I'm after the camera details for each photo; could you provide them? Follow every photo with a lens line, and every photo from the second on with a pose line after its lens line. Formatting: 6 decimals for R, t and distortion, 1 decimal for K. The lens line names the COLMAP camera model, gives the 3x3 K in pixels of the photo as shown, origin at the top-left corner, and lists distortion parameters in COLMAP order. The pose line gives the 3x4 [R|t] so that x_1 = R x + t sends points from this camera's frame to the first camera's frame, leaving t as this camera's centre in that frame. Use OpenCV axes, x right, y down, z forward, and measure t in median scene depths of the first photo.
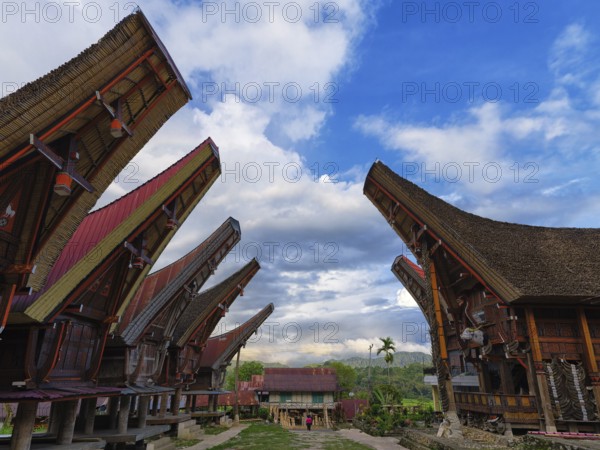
lens RADIAL K [[430.4, 0, 300.6], [0, 430.4, 255.3], [0, 0, 1]] dist [0.113289, -0.000597]
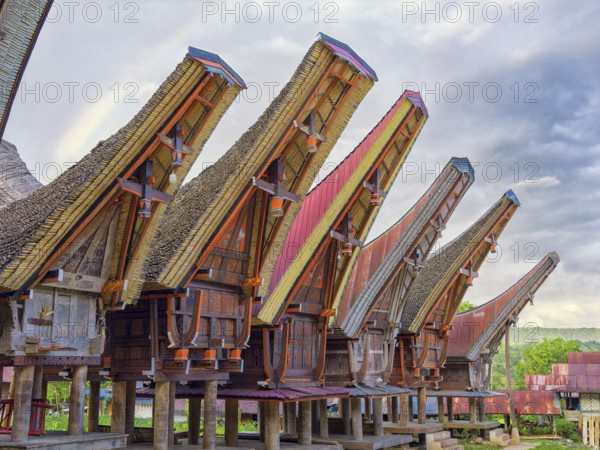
lens RADIAL K [[447.0, 0, 300.0], [0, 447.0, 225.0], [0, 0, 1]] dist [0.003746, -0.004619]
pose [[0.892190, -0.148459, -0.426565, -0.074181], [0.118598, 0.988300, -0.095905, 0.059942], [0.435812, 0.034976, 0.899358, 0.165763]]
